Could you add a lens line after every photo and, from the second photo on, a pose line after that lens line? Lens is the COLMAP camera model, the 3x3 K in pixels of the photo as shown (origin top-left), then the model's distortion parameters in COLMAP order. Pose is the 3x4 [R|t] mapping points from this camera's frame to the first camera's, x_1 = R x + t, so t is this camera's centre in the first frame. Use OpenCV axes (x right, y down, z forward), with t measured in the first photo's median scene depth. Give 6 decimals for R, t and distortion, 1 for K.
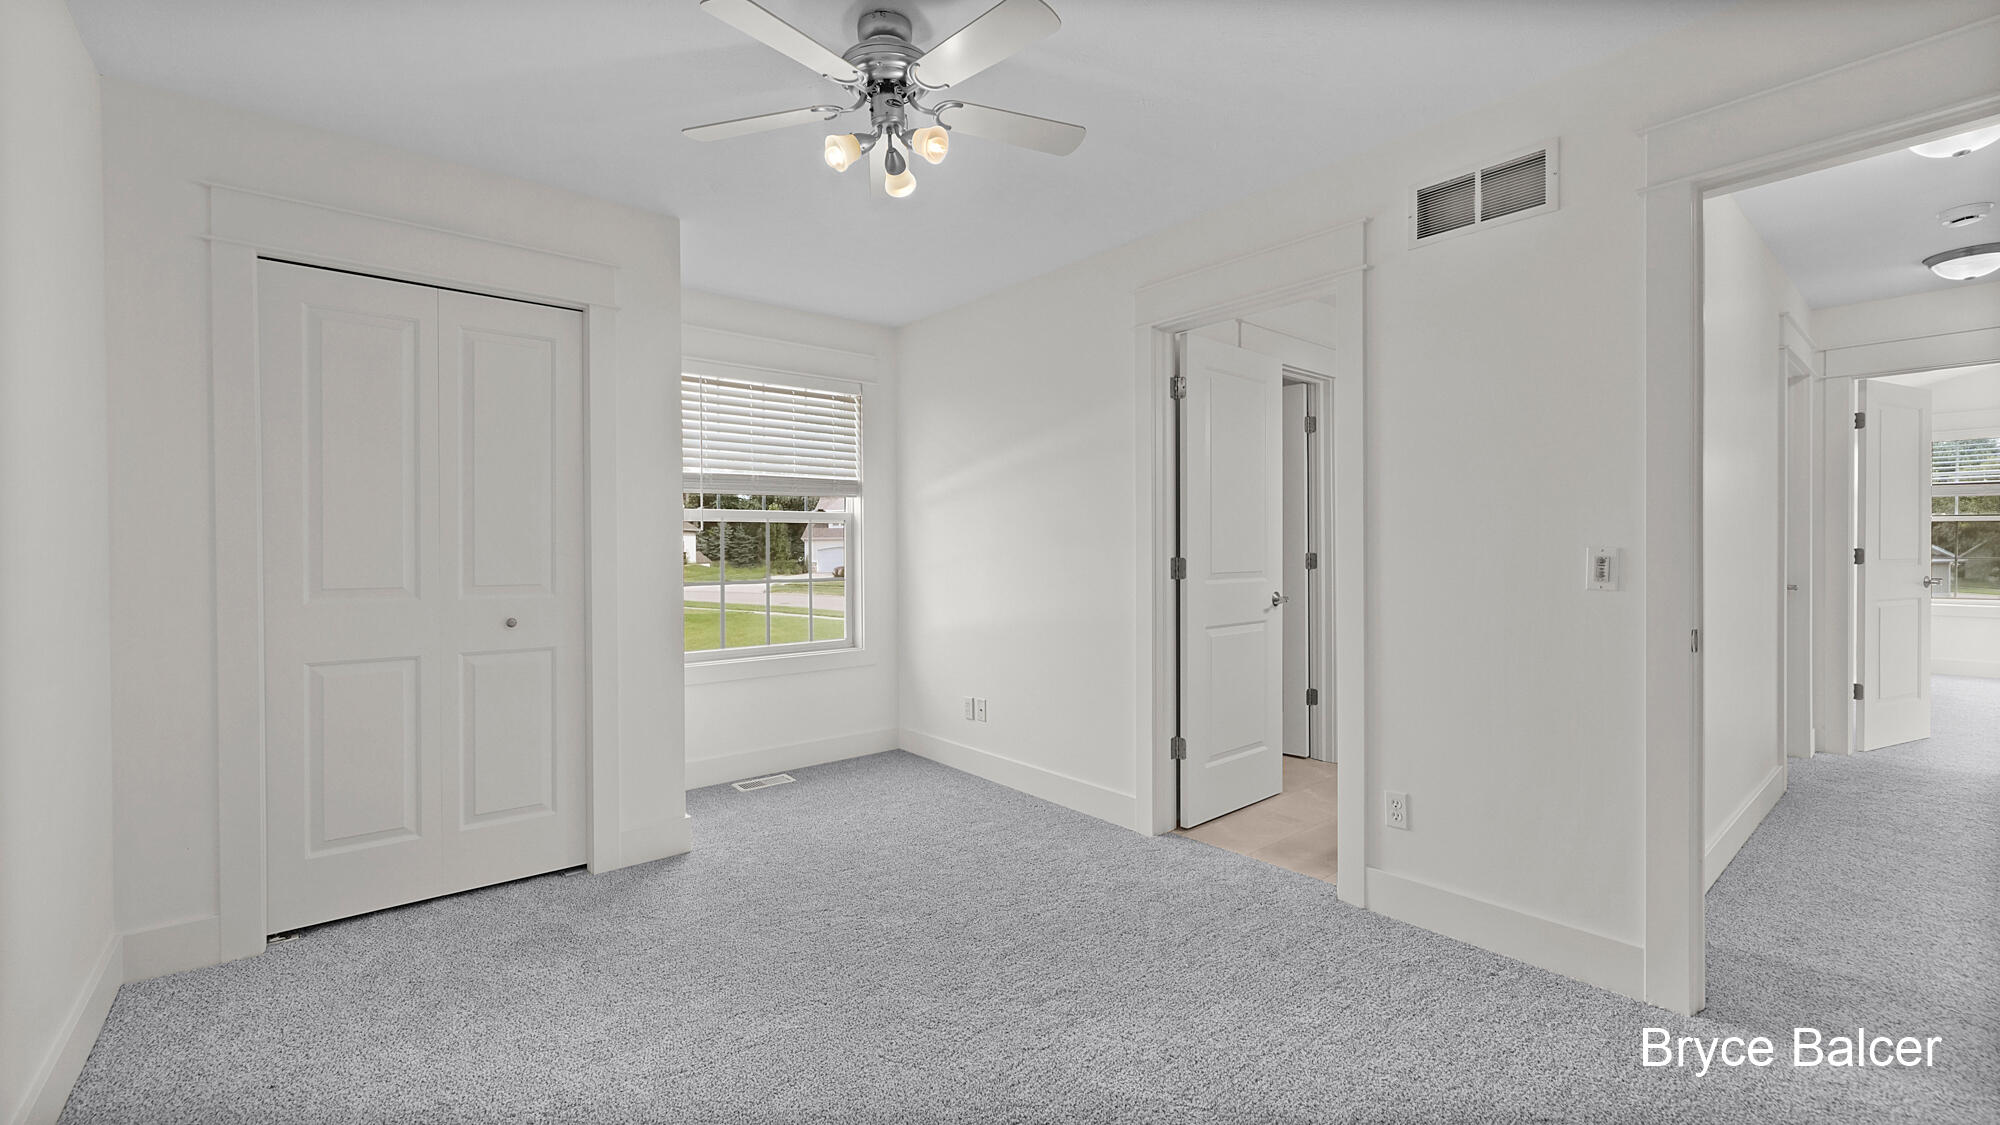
lens RADIAL K [[828.4, 0, 993.4], [0, 828.4, 564.0], [0, 0, 1]] dist [-0.003535, -0.000340]
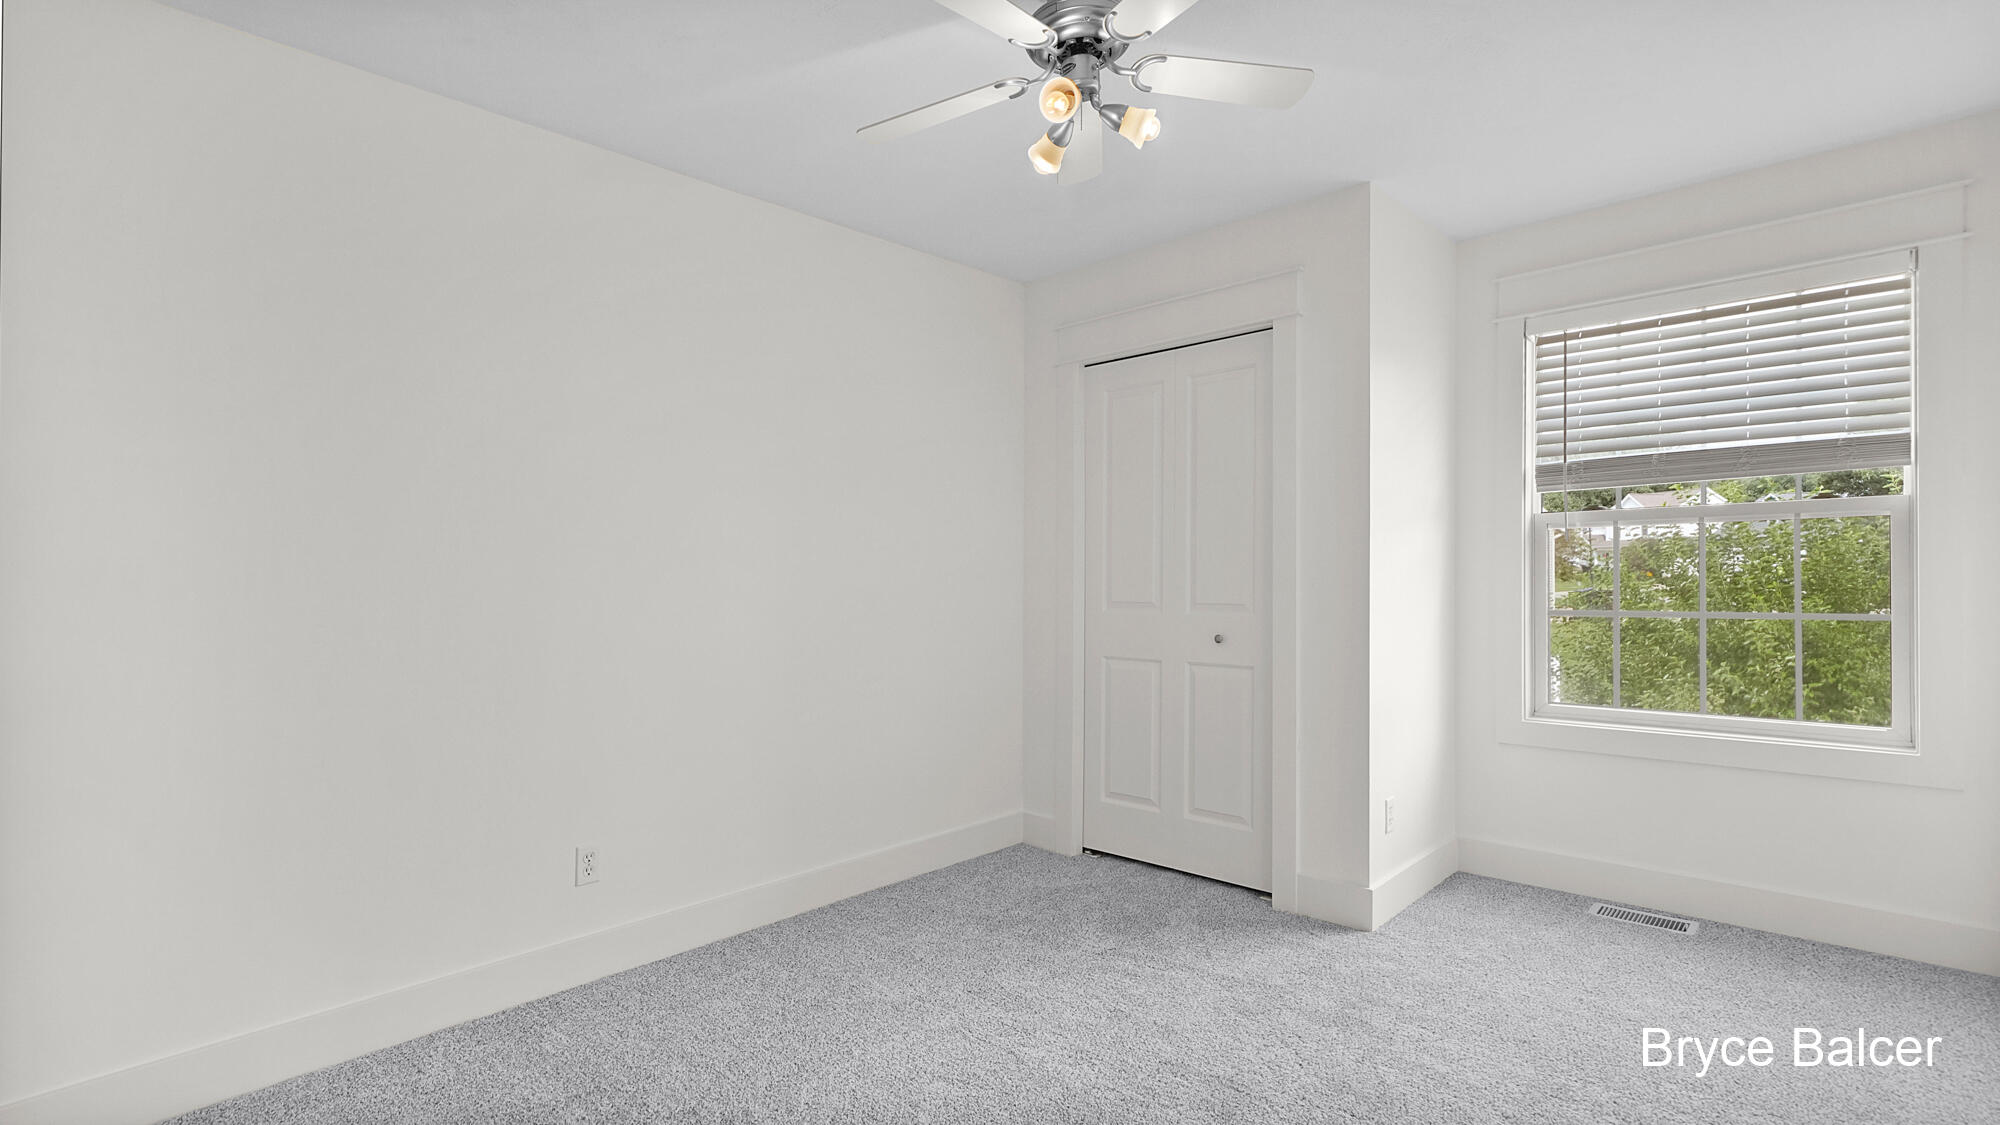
lens RADIAL K [[953.3, 0, 999.8], [0, 953.3, 565.0], [0, 0, 1]] dist [0.001396, 0.000167]
pose [[0.115233, -0.003899, -0.993331, 0.637723], [-0.004570, 0.999980, -0.004455, -0.018892], [0.993328, 0.005053, 0.115213, 0.597409]]
